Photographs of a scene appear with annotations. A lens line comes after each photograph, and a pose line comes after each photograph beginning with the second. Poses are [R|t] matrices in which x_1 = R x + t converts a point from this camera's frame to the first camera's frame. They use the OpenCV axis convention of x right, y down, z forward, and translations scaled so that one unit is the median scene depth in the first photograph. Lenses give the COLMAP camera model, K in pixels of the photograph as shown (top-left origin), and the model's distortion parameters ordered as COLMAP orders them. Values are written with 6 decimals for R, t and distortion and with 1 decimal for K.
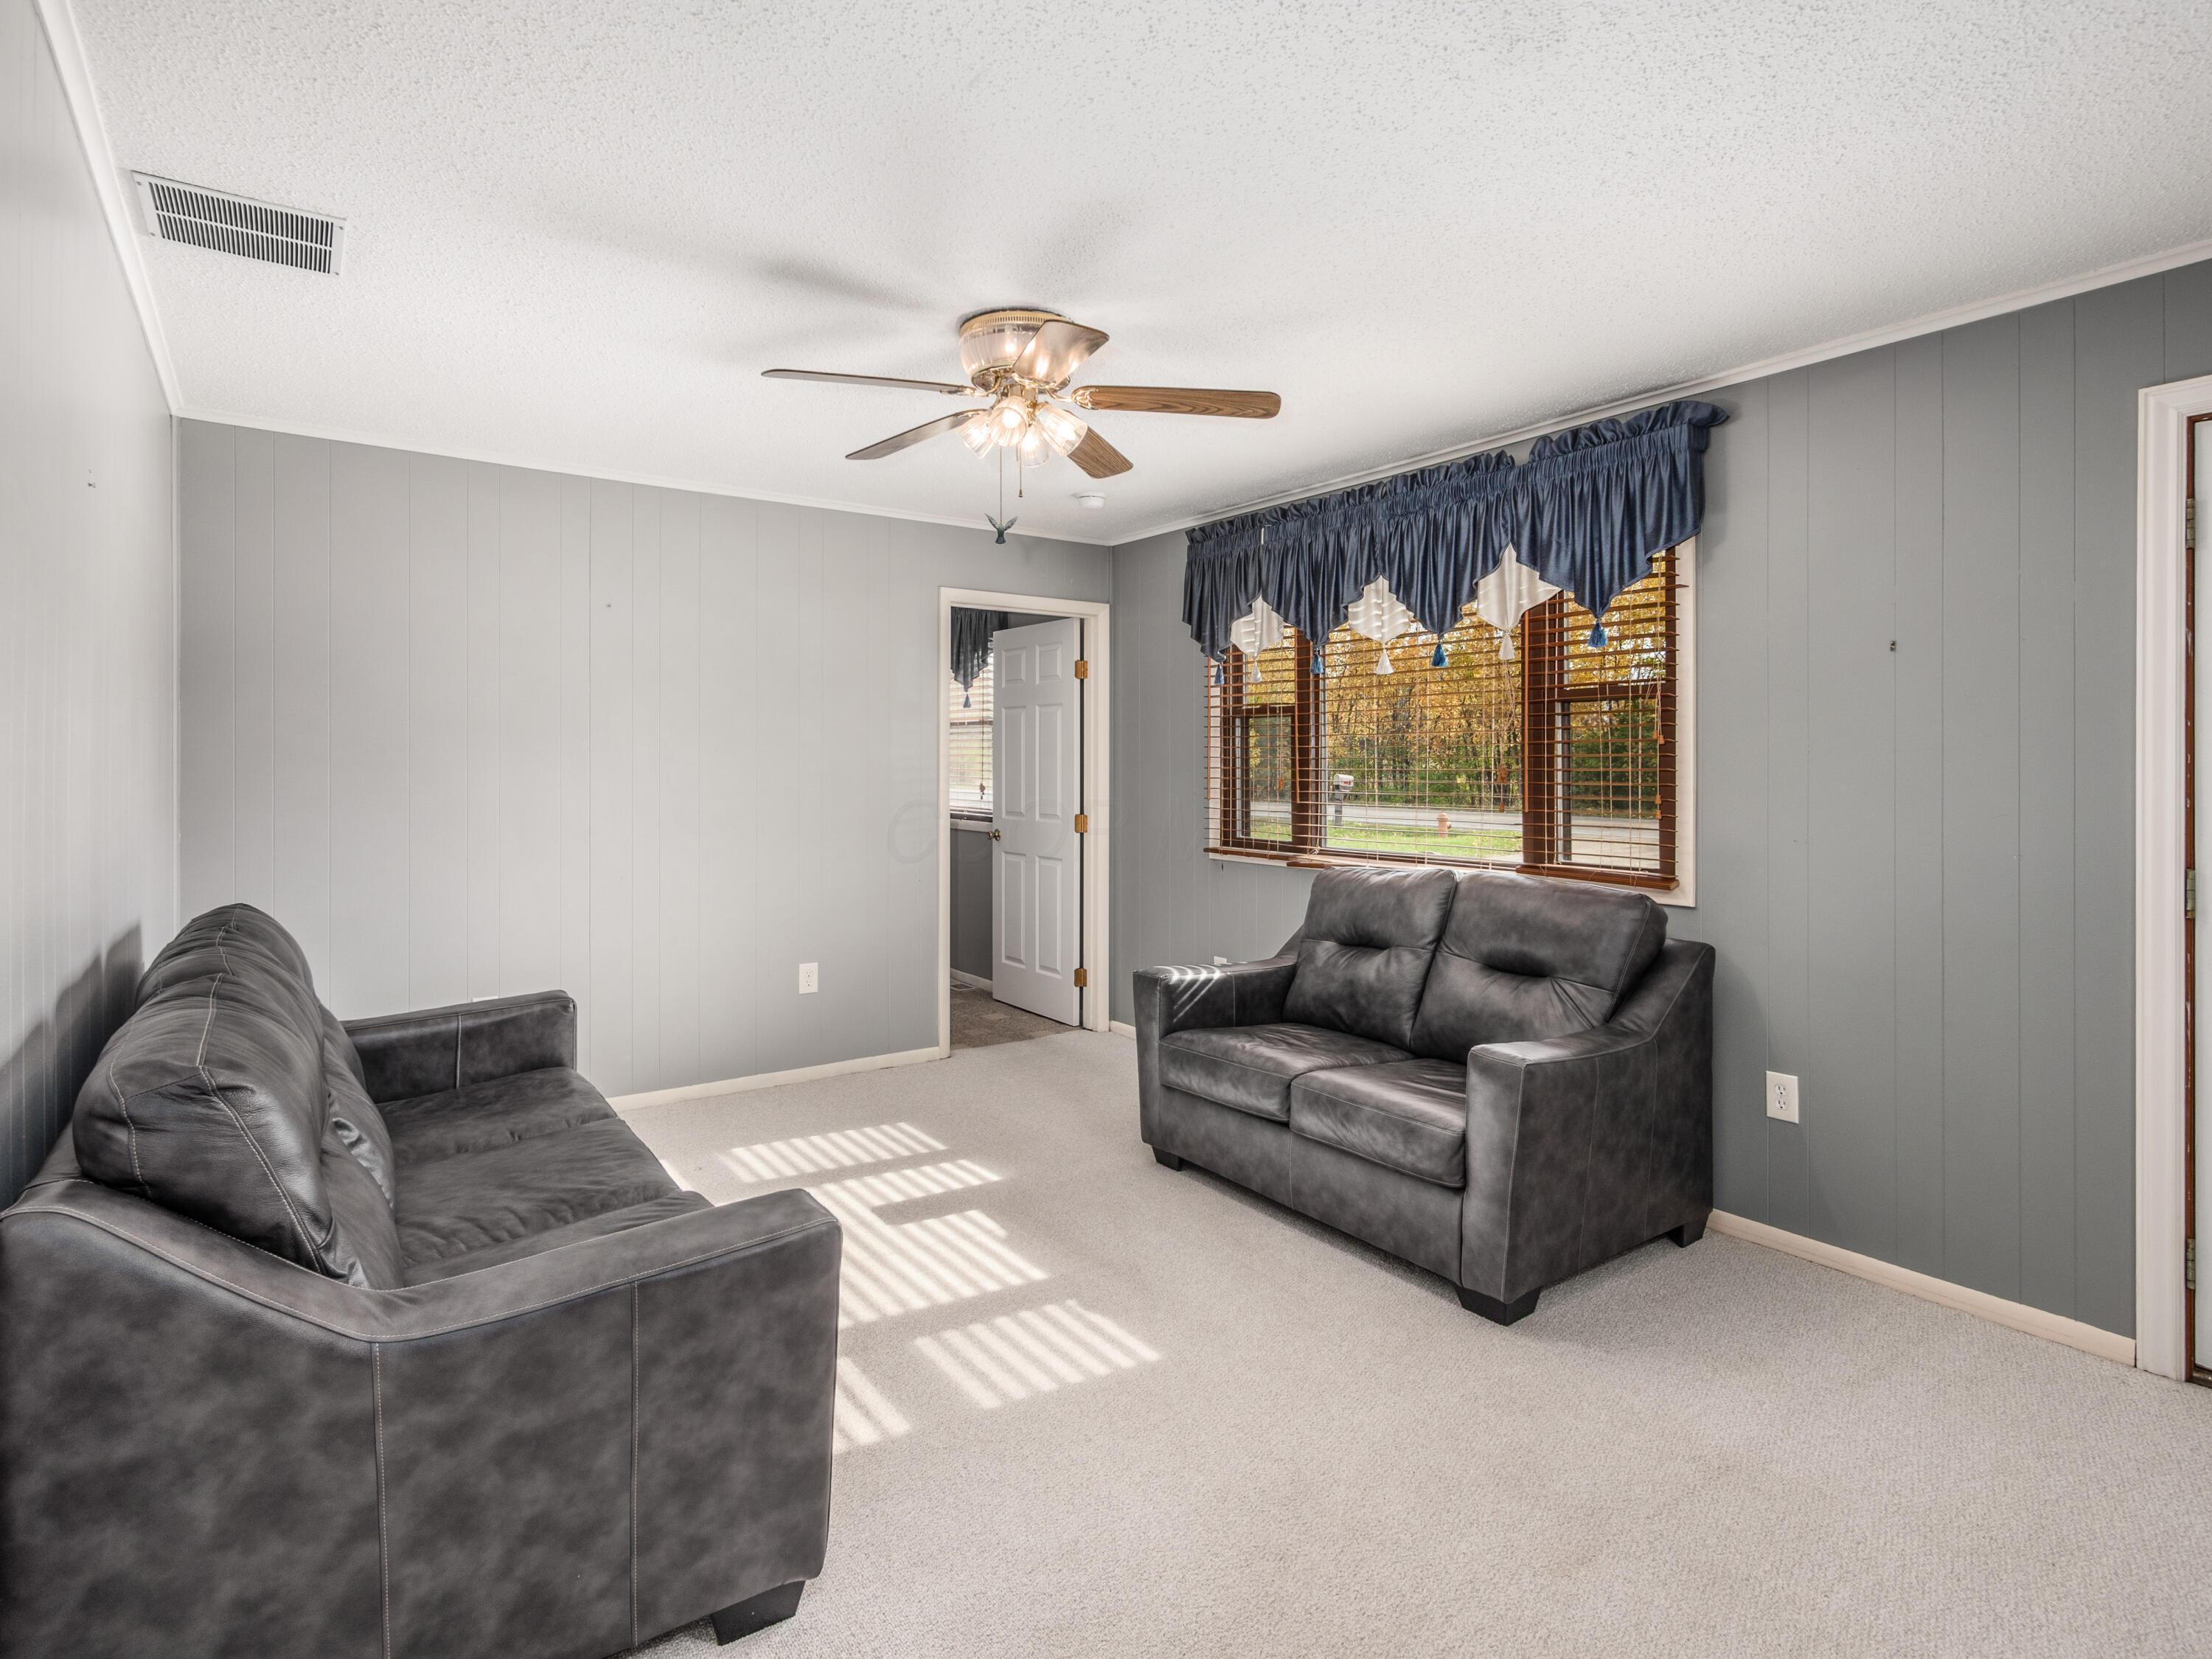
lens RADIAL K [[1151.6, 0, 1085.4], [0, 1151.6, 767.8], [0, 0, 1]] dist [0.003997, -0.000157]
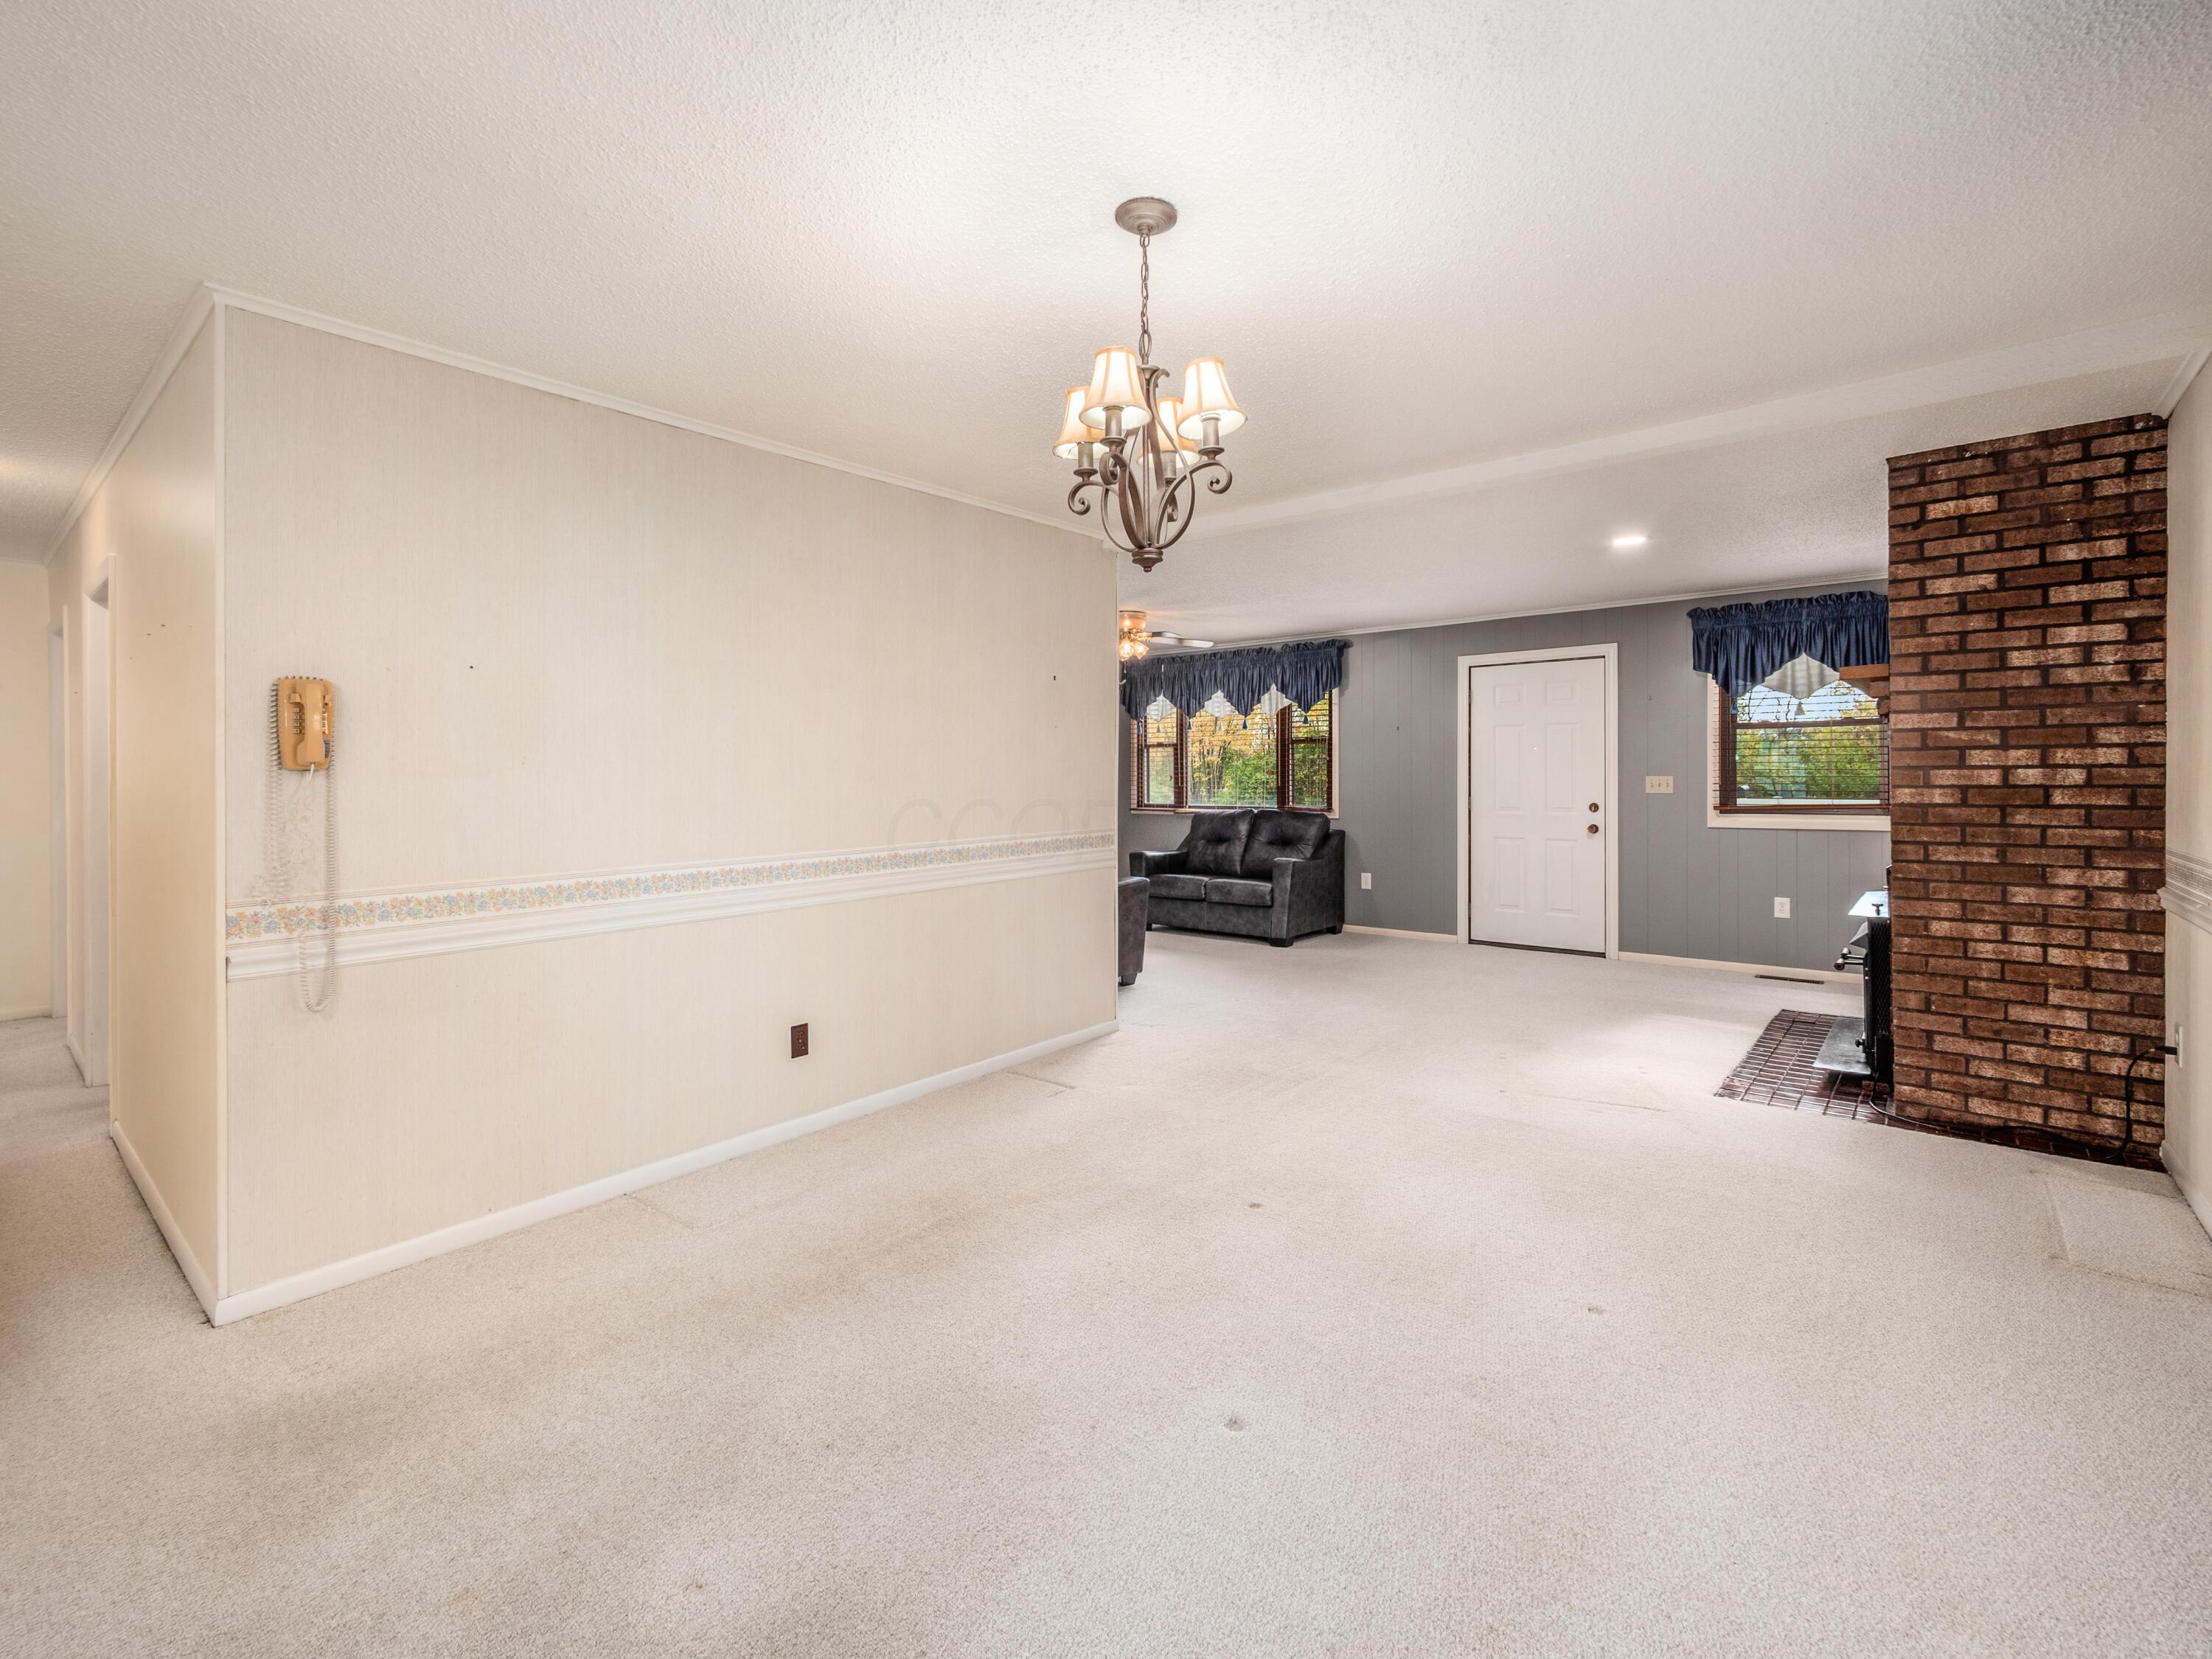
lens RADIAL K [[996.7, 0, 1101.5], [0, 996.7, 797.9], [0, 0, 1]] dist [0.000743, 0.000208]
pose [[0.962910, -0.005397, 0.269770, -0.617146], [0.001995, 0.999915, 0.012884, 0.034283], [-0.269817, -0.011868, 0.962839, -1.068789]]
